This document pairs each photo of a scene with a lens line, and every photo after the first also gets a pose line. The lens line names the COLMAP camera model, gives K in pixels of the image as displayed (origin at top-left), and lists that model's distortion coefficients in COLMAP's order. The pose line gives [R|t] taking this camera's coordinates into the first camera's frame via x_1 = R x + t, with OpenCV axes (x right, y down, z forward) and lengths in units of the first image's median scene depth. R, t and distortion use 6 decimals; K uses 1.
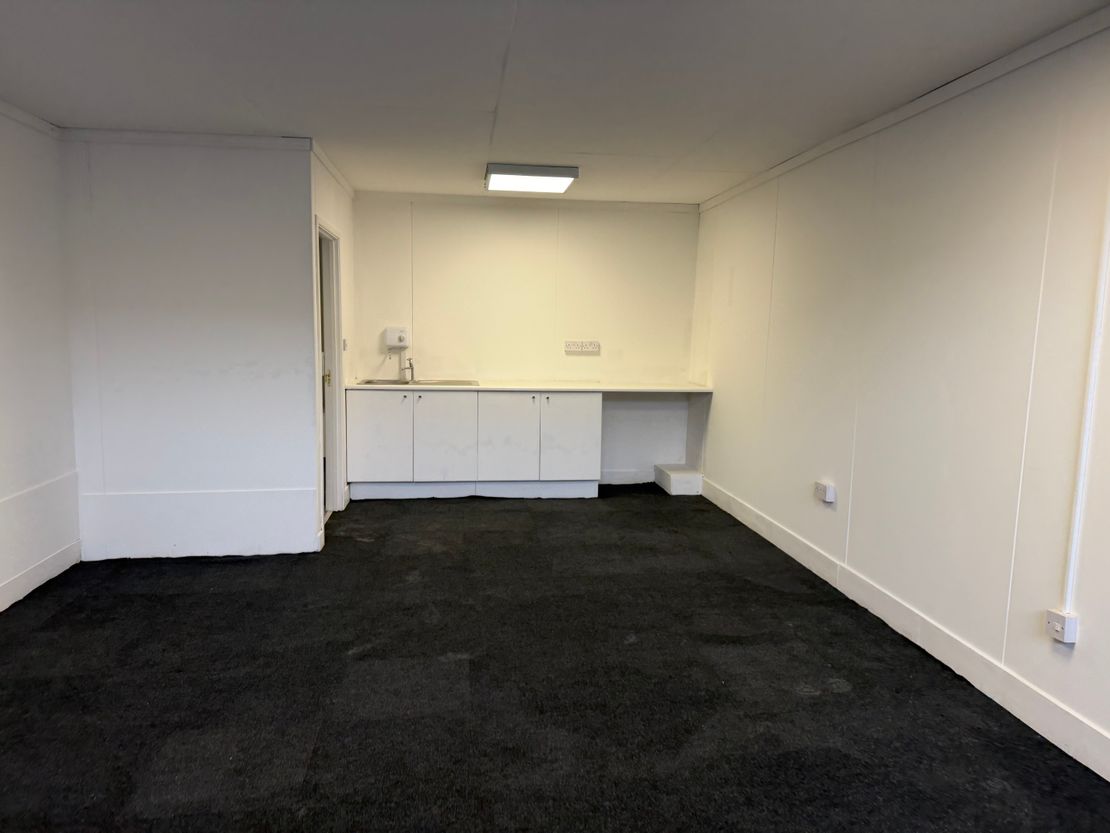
lens RADIAL K [[770.7, 0, 554.7], [0, 770.7, 417.8], [0, 0, 1]] dist [0.022380, -0.024994]
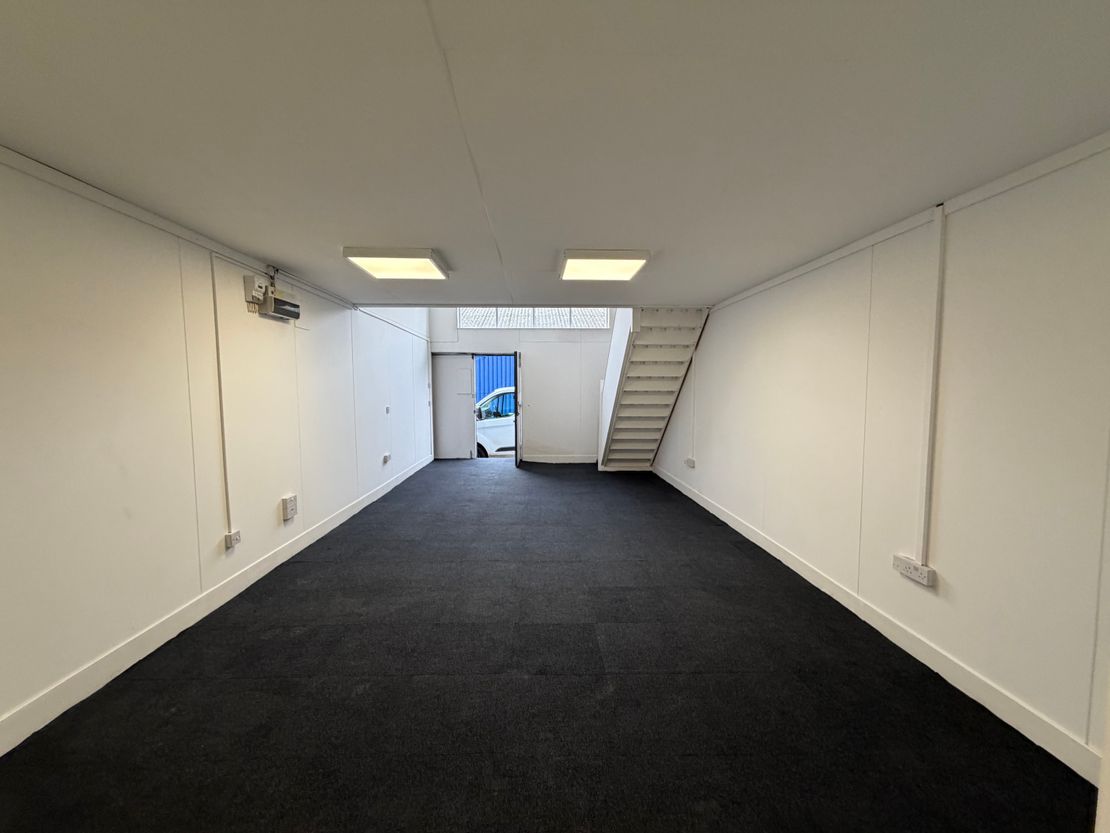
lens RADIAL K [[443.3, 0, 555.9], [0, 443.3, 416.5], [0, 0, 1]] dist [-0.000598, -0.000157]
pose [[-0.996680, -0.023442, 0.077971, -0.226777], [-0.007805, 0.980754, 0.195092, -0.224236], [-0.081043, 0.193836, -0.977681, 1.592296]]
